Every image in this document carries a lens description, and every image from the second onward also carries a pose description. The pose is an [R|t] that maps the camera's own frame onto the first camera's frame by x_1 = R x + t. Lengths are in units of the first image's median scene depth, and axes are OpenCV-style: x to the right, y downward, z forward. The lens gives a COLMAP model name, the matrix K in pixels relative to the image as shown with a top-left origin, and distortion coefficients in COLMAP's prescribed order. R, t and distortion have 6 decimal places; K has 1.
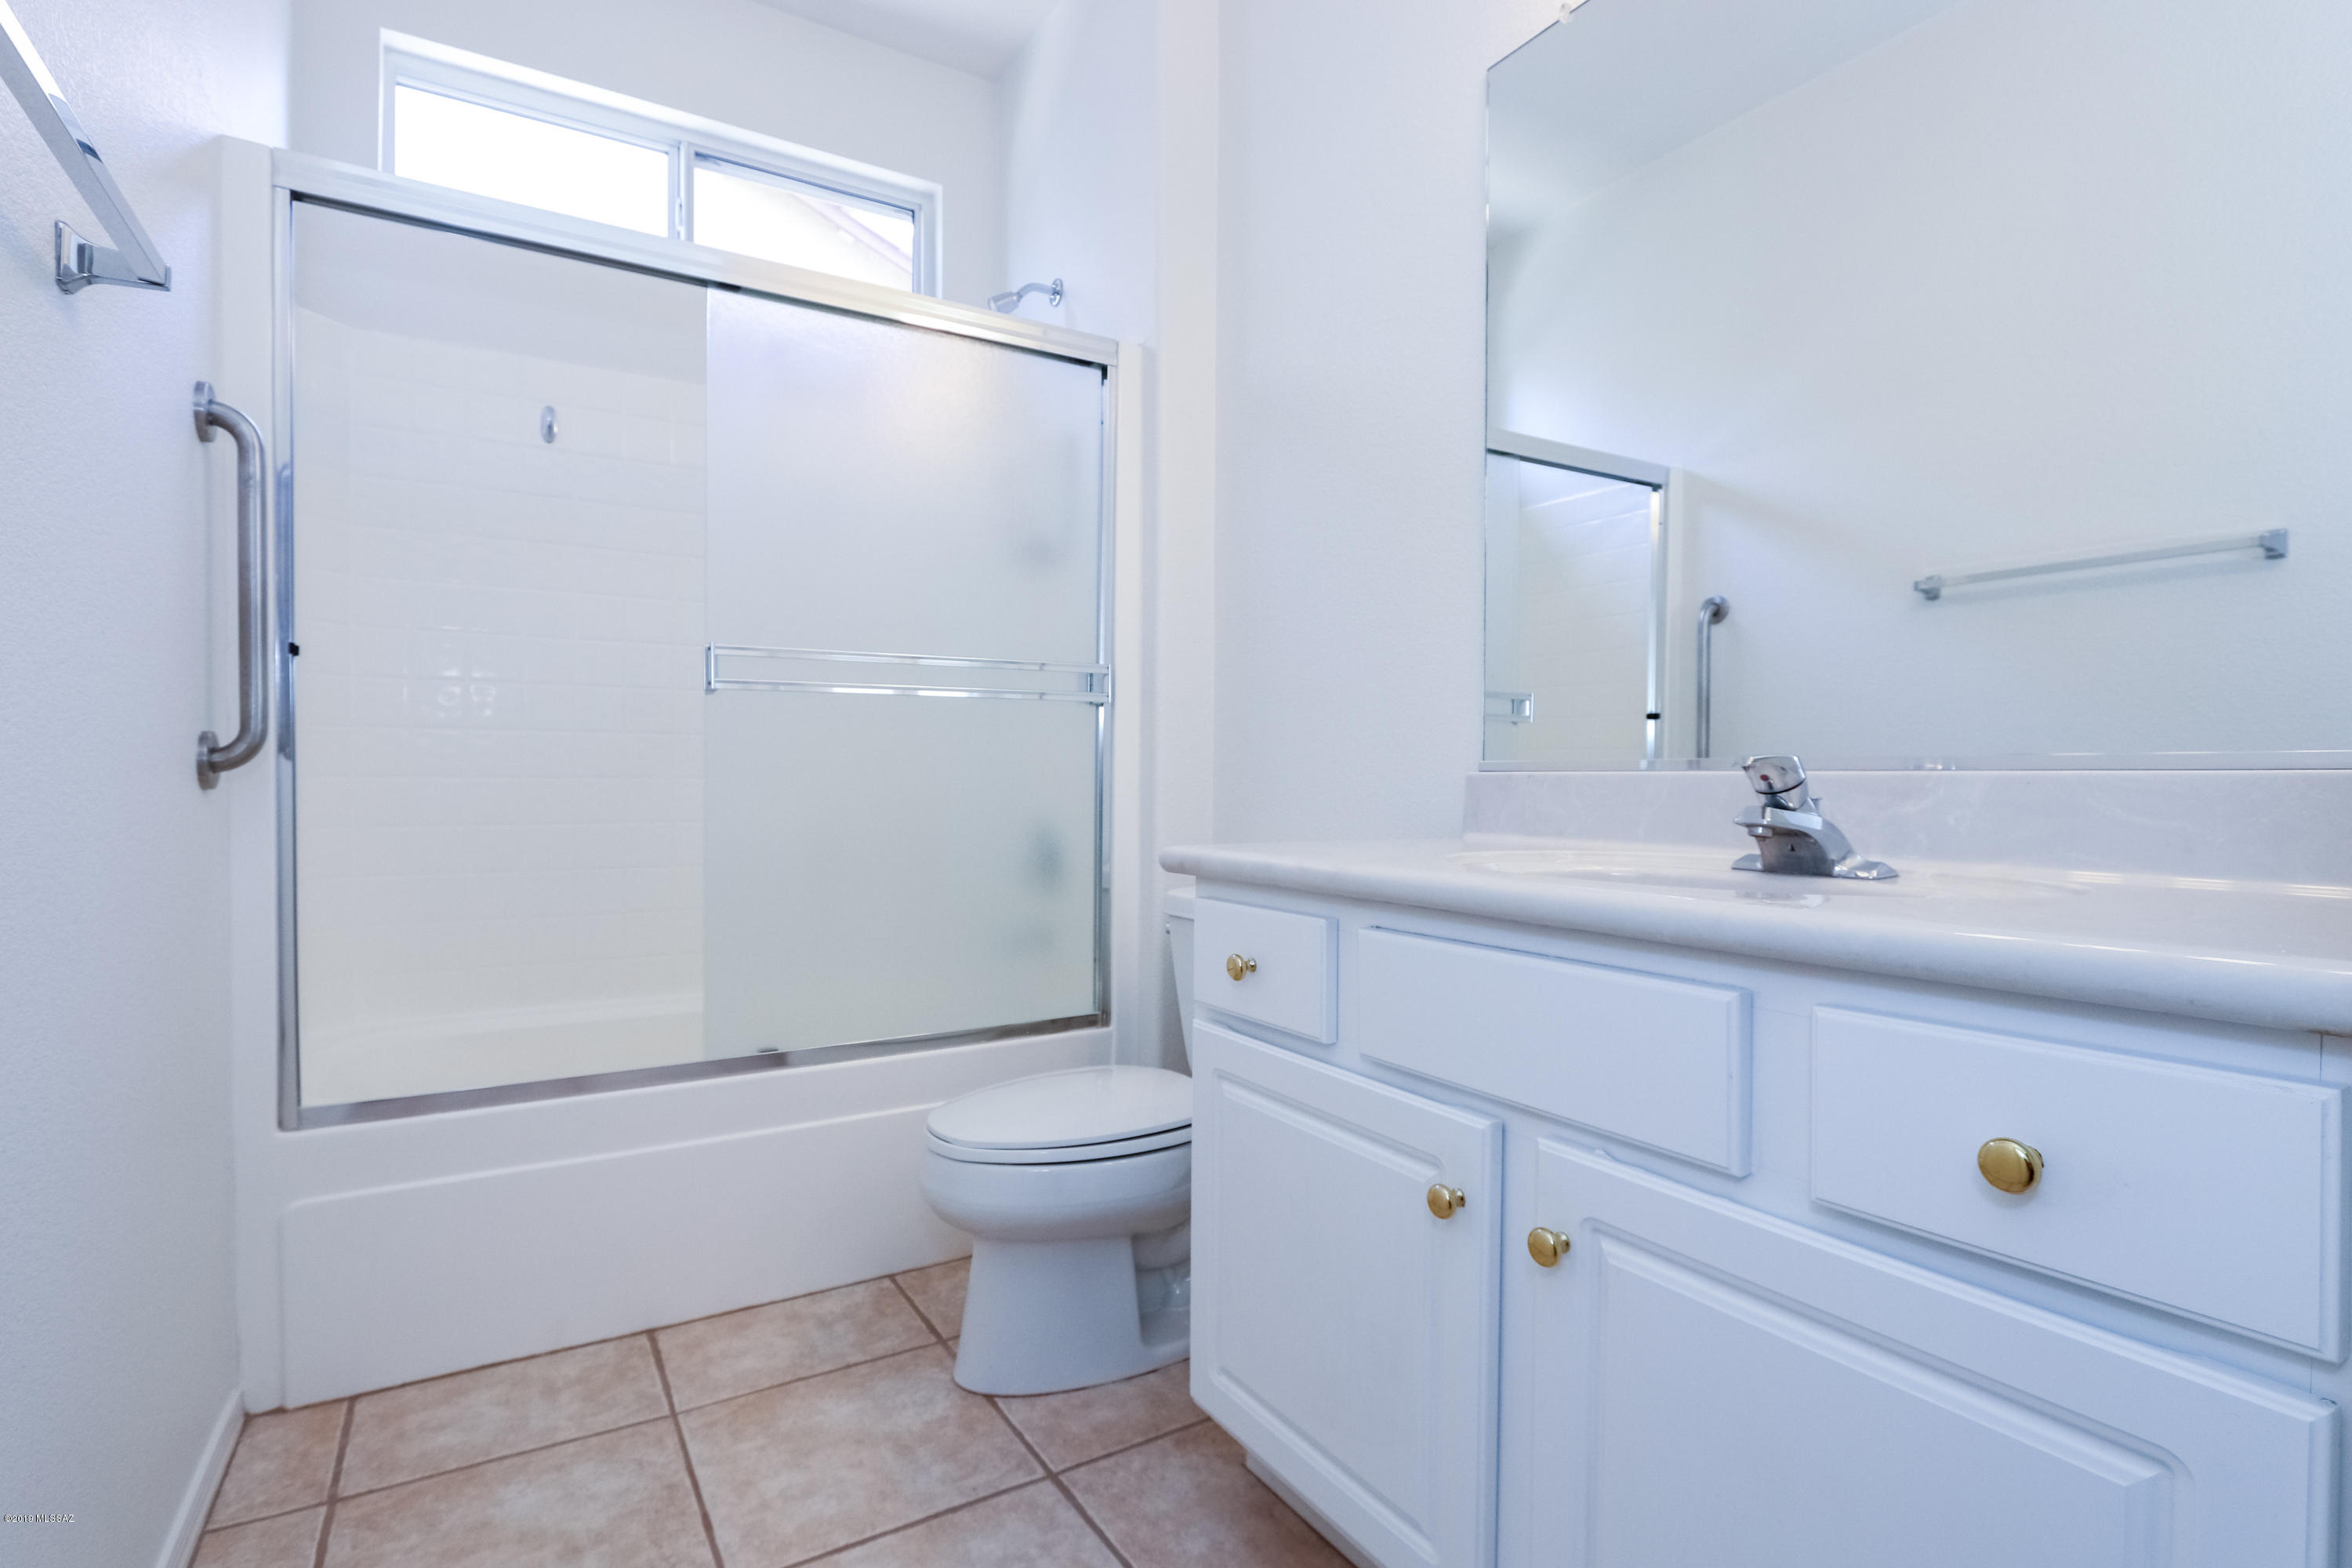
lens RADIAL K [[1130.8, 0, 1176.0], [0, 1130.8, 784.0], [0, 0, 1]] dist [-0.012758, 0.000676]
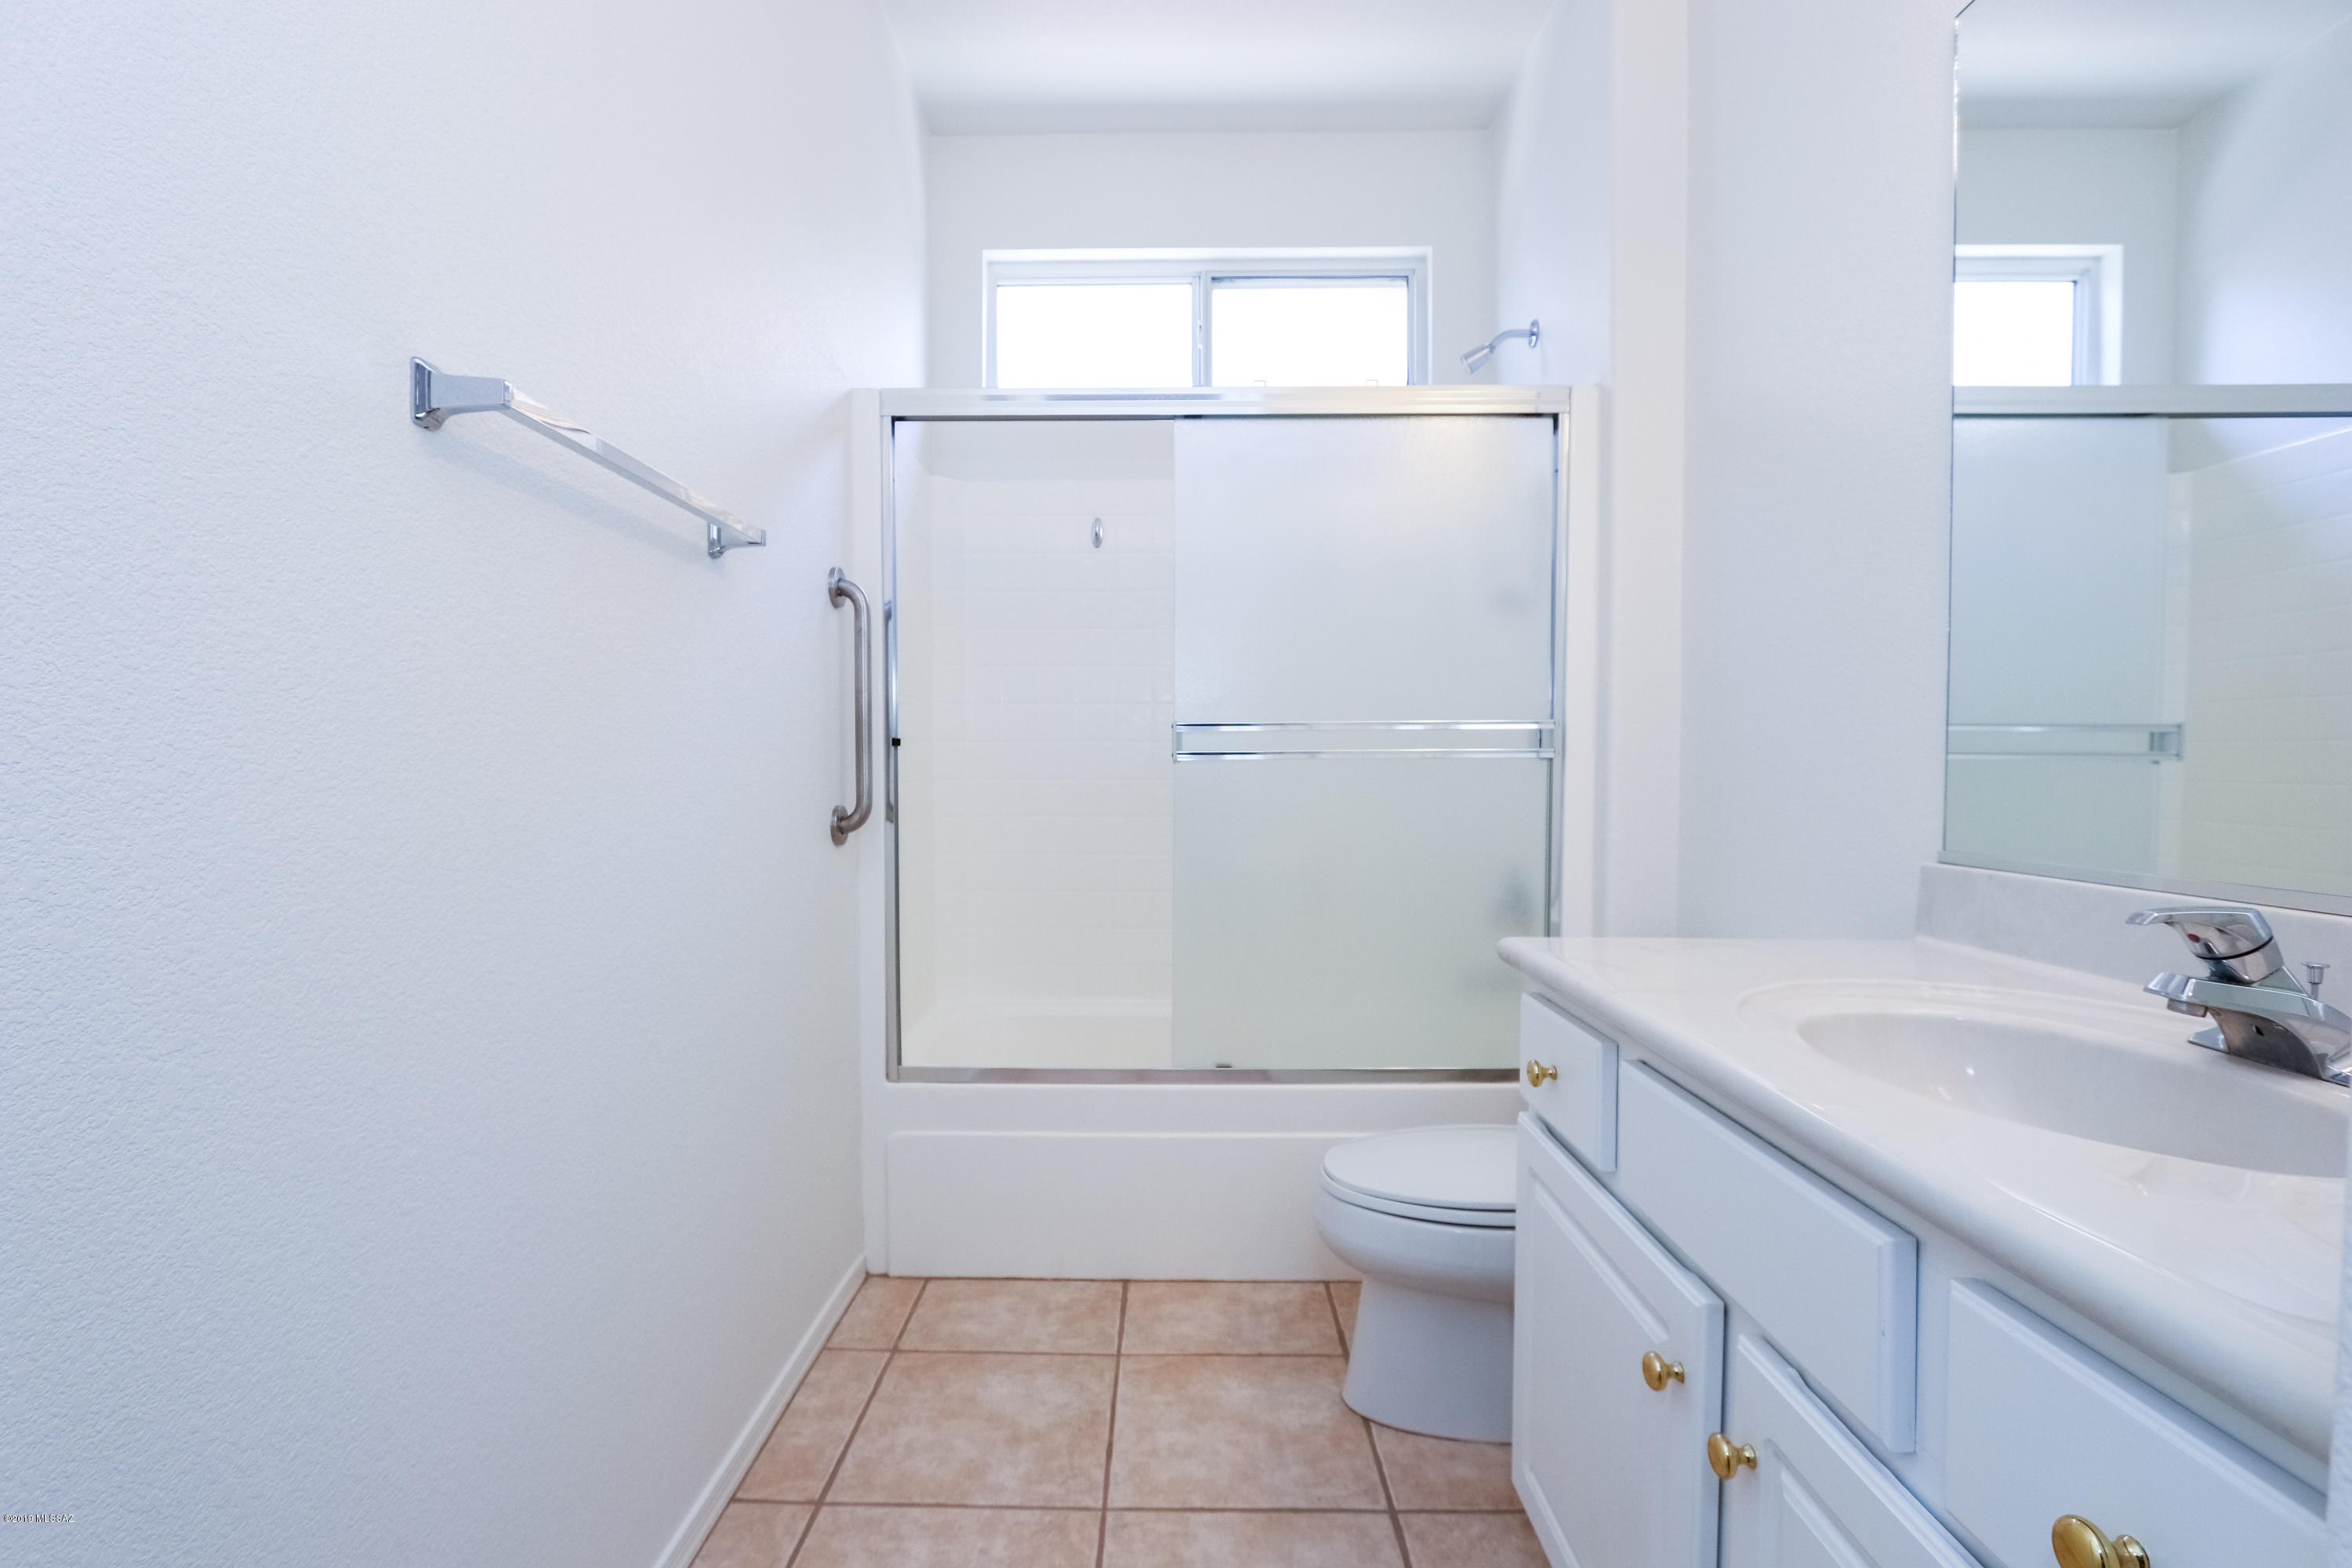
lens RADIAL K [[1114.9, 0, 1176.0], [0, 1114.9, 784.0], [0, 0, 1]] dist [-0.011644, -0.000216]
pose [[0.845634, 0.012344, -0.533621, 0.262555], [-0.004649, 0.999865, 0.015763, -0.092094], [0.533743, -0.010849, 0.845577, 0.002863]]
